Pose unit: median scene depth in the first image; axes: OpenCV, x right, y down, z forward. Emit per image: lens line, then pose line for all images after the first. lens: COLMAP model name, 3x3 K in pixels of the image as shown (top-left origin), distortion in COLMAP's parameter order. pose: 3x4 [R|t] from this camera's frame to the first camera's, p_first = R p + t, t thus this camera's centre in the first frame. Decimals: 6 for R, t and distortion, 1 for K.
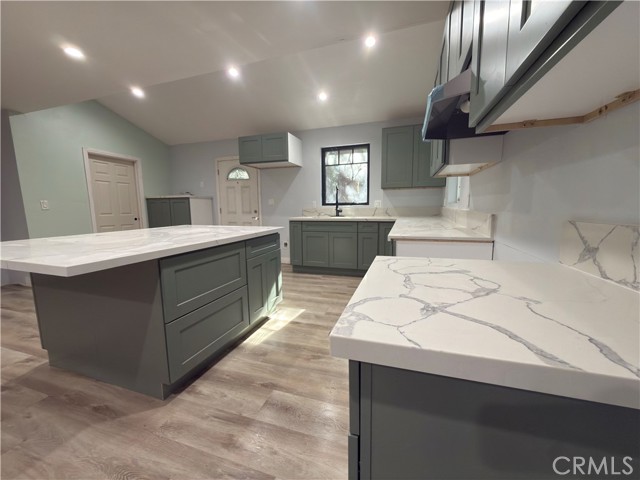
lens RADIAL K [[257.4, 0, 320.0], [0, 257.4, 240.0], [0, 0, 1]] dist [-0.001103, -0.000205]
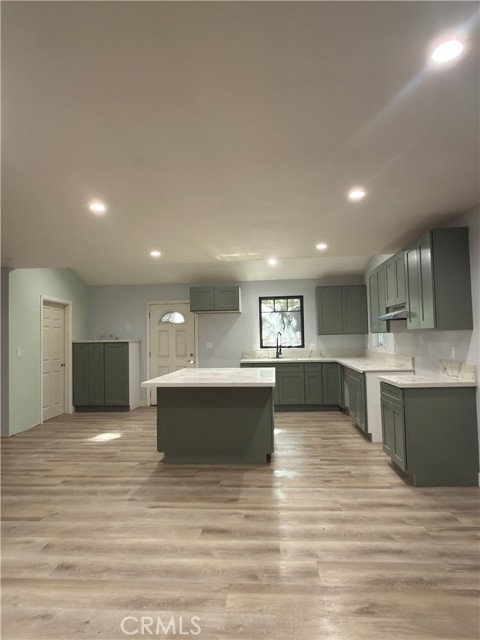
lens RADIAL K [[392.6, 0, 240.0], [0, 392.6, 320.0], [0, 0, 1]] dist [-0.004168, -0.001607]
pose [[0.971334, 0.003634, 0.237690, -0.477517], [0.039290, 0.983677, -0.175600, 0.034504], [-0.234448, 0.179905, 0.955337, -0.581235]]
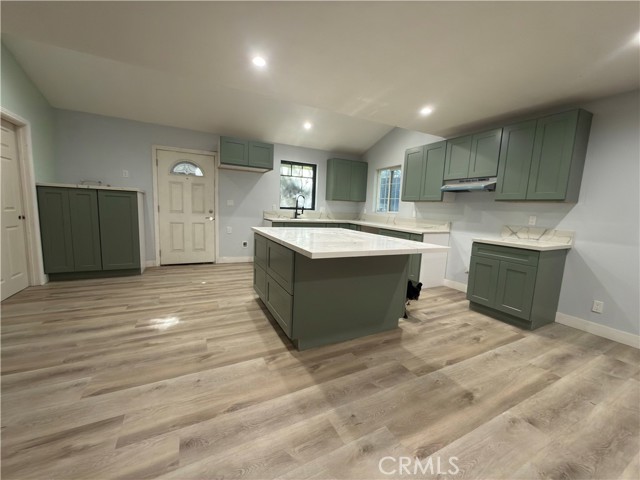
lens RADIAL K [[257.4, 0, 320.0], [0, 257.4, 240.0], [0, 0, 1]] dist [-0.001103, -0.000205]
pose [[0.698044, -0.047095, 0.714504, -0.726663], [0.040804, 0.998830, 0.025972, -0.014805], [-0.714891, 0.011025, 0.699149, 0.049765]]
